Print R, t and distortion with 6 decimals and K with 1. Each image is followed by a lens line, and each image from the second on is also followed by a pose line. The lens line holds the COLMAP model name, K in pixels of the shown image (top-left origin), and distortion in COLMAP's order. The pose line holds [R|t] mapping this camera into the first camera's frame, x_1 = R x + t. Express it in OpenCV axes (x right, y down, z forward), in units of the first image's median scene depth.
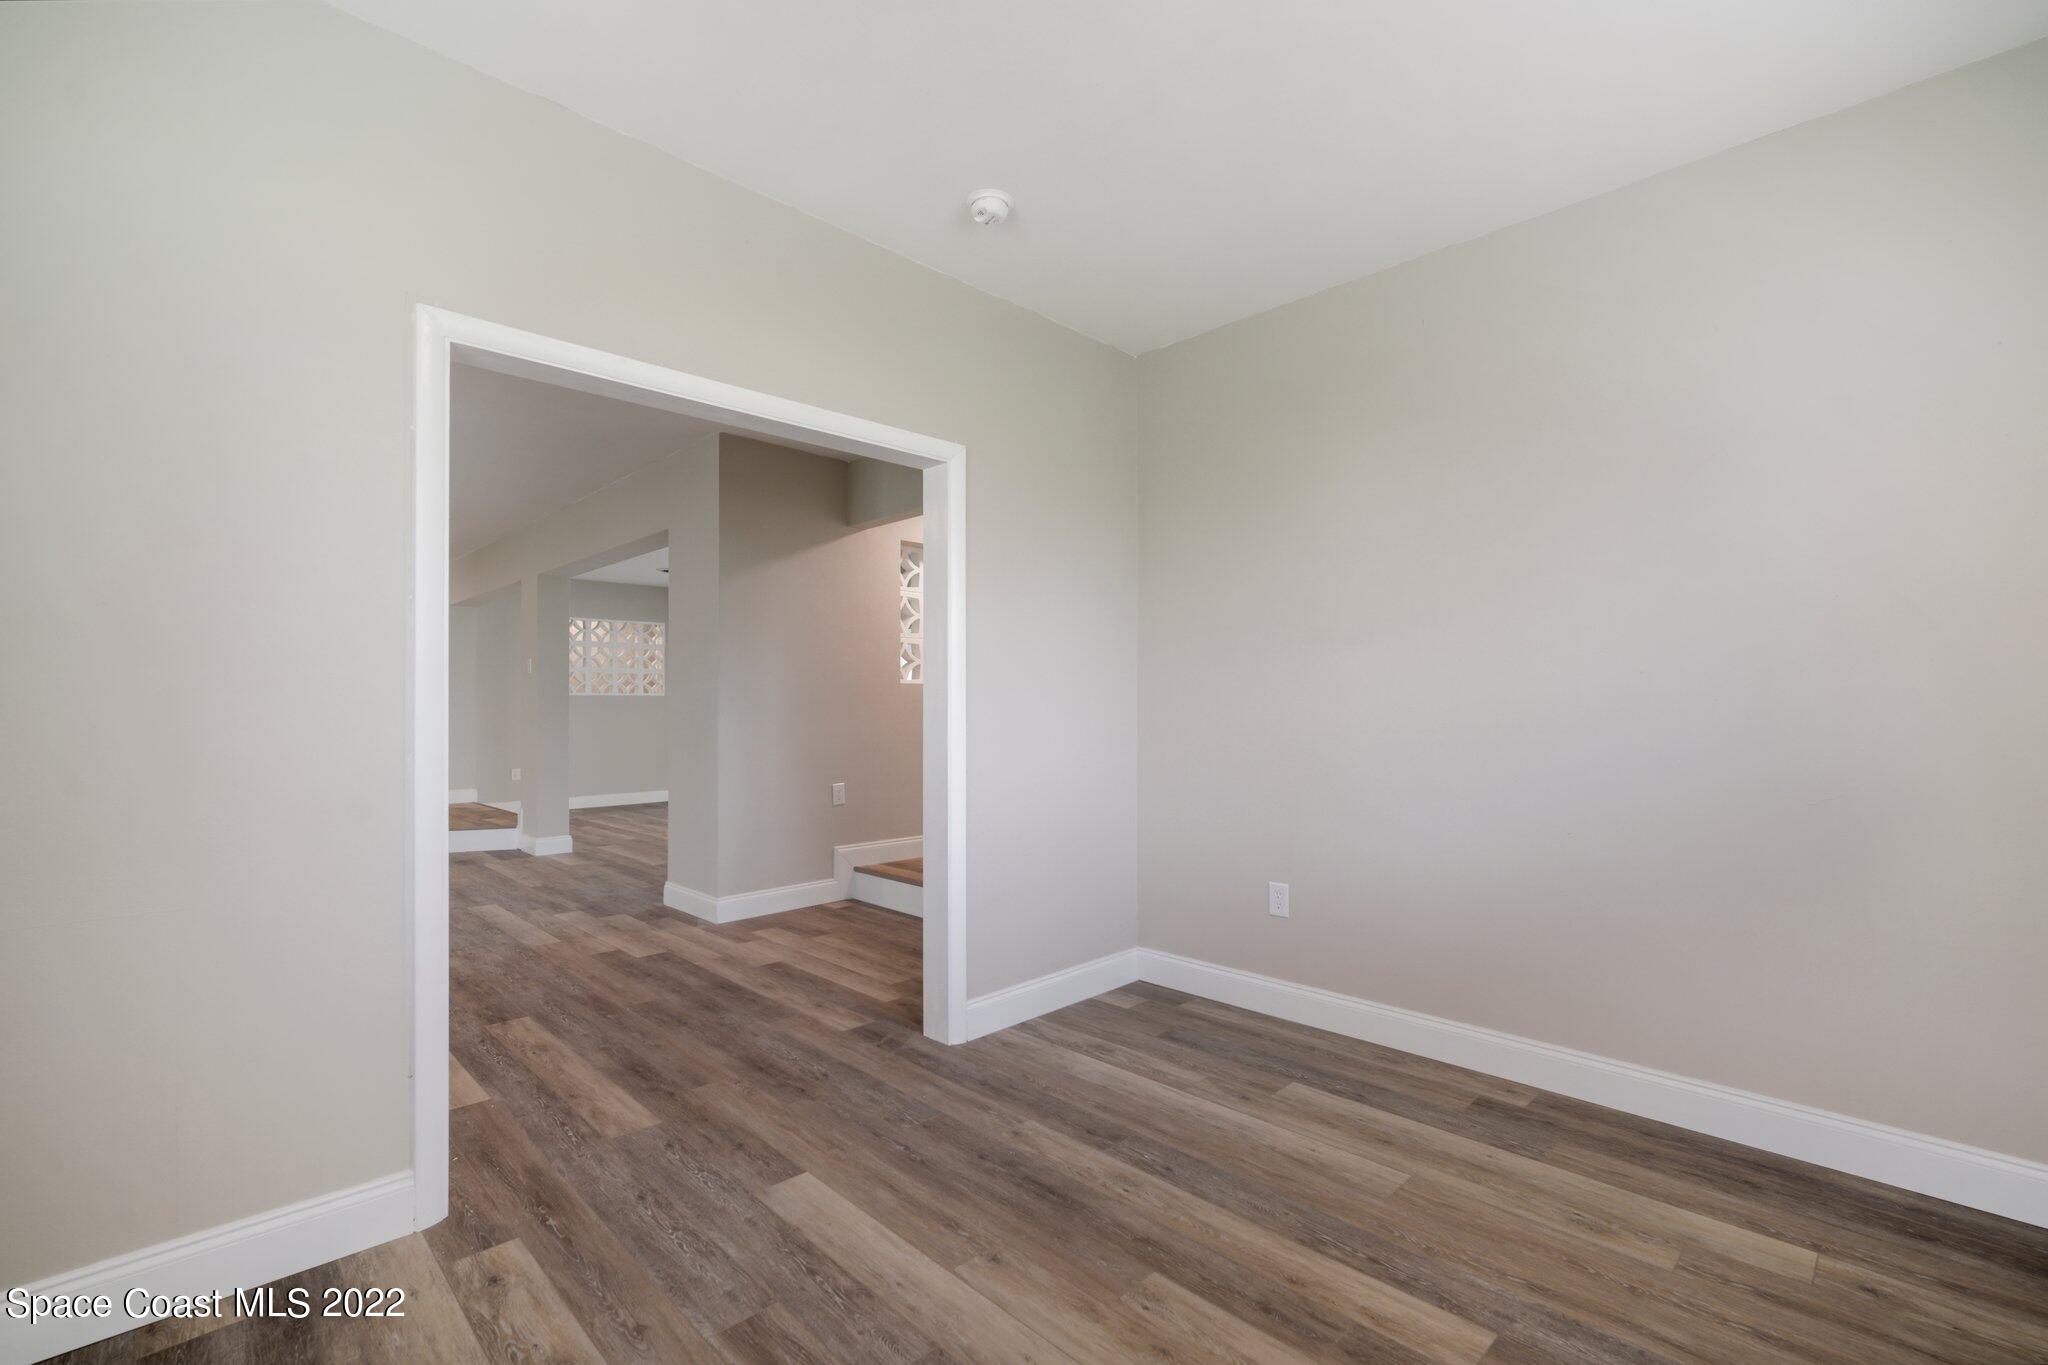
lens RADIAL K [[901.3, 0, 1019.8], [0, 901.3, 724.9], [0, 0, 1]] dist [-0.013703, 0.004714]
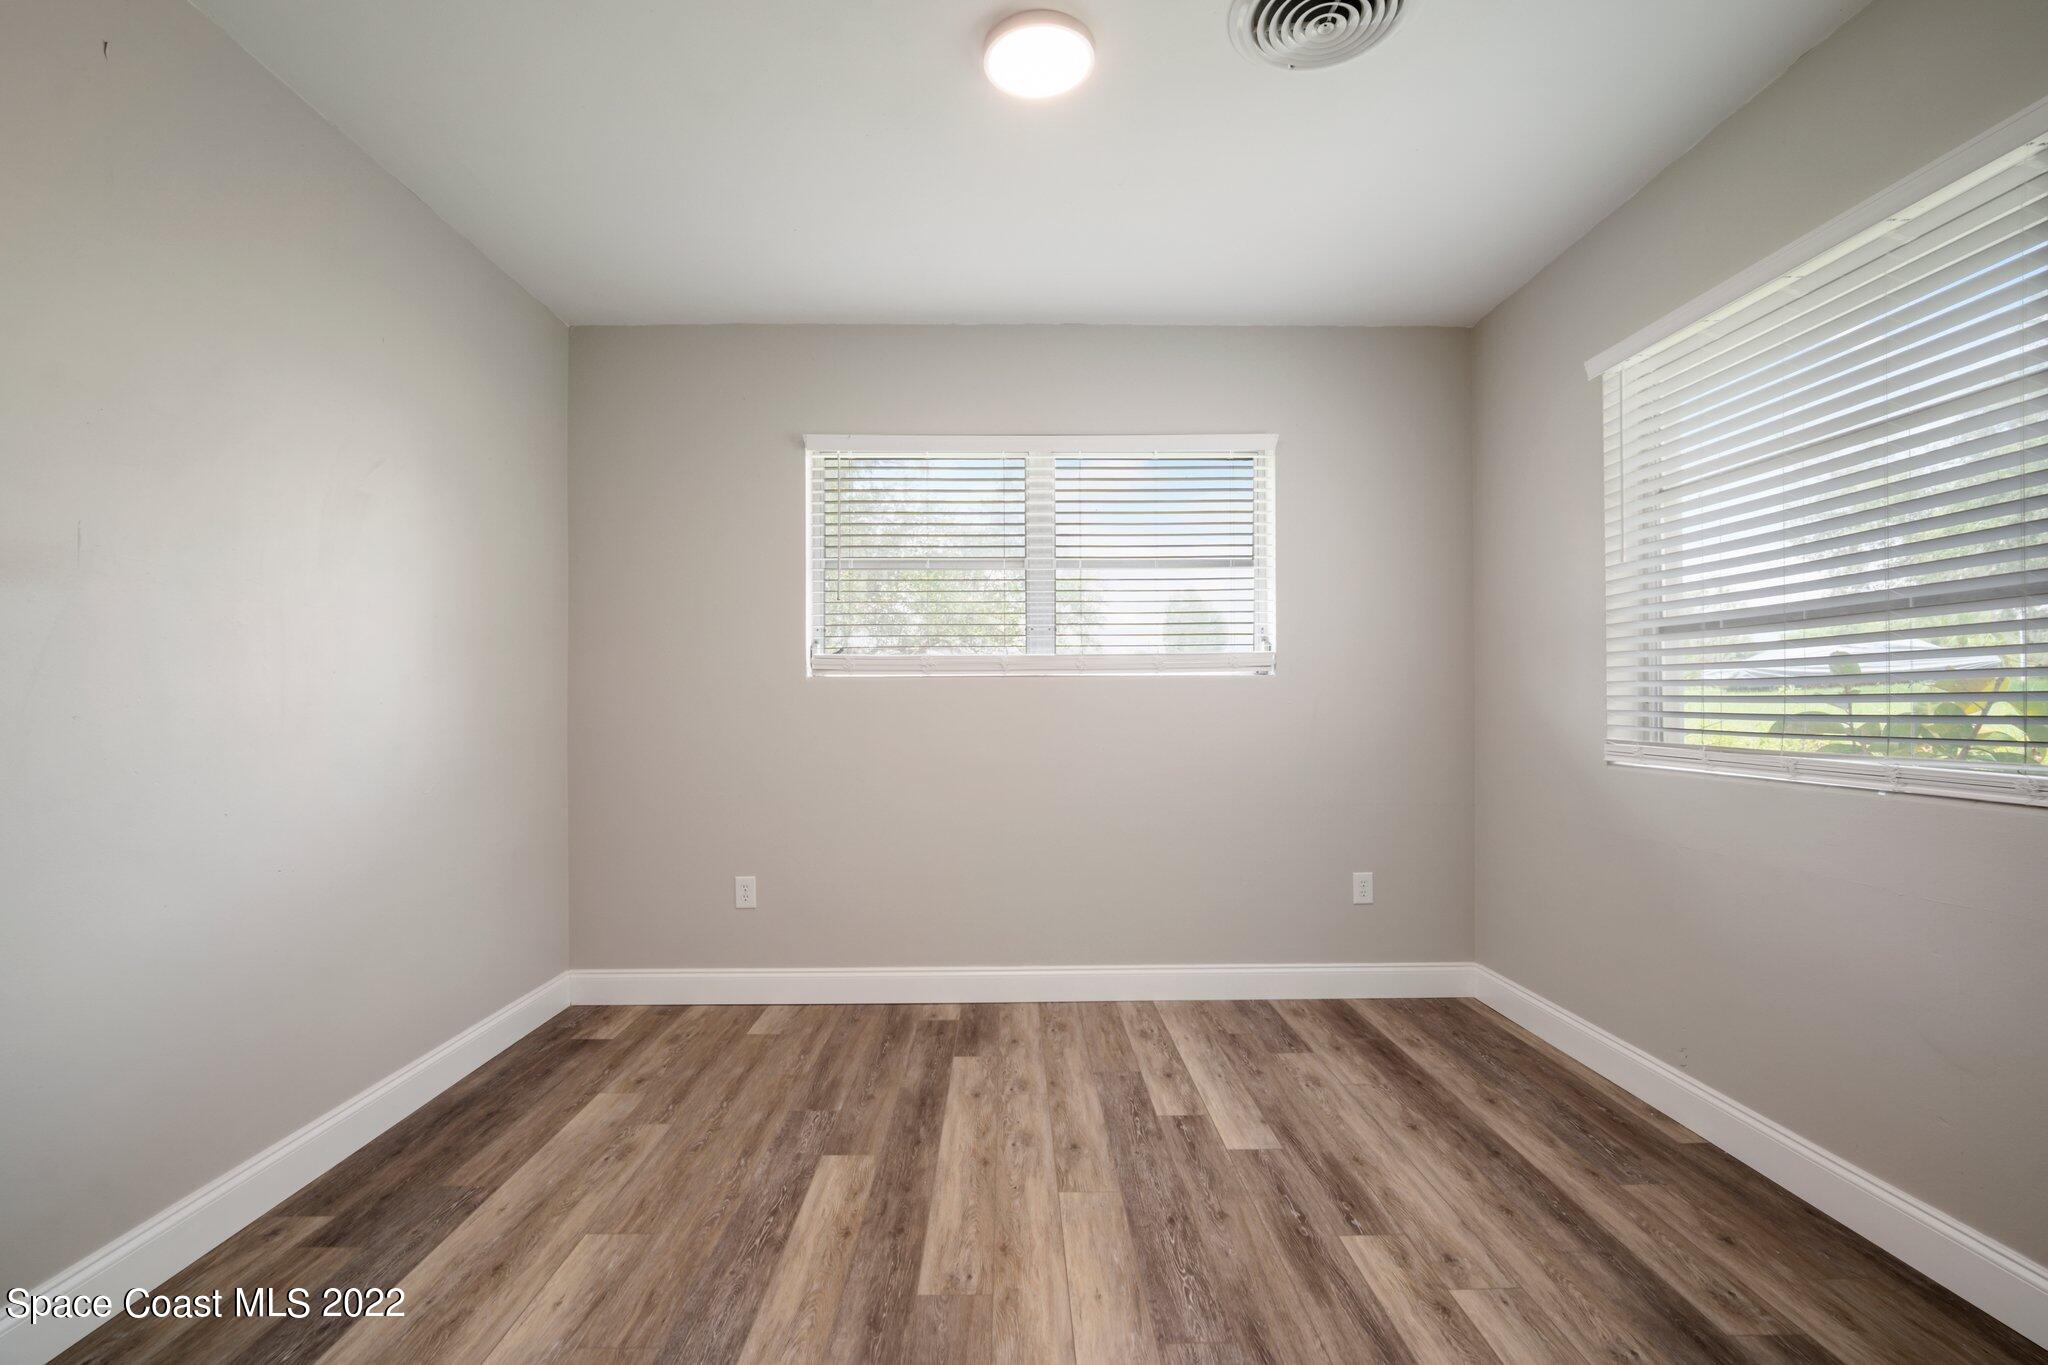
lens RADIAL K [[901.3, 0, 1023.9], [0, 901.3, 693.4], [0, 0, 1]] dist [-0.013703, 0.004714]
pose [[-0.728884, 0.012247, 0.684528, -0.467298], [0.020401, 0.999785, 0.003836, -0.028515], [-0.684333, 0.016761, -0.728977, 1.257407]]
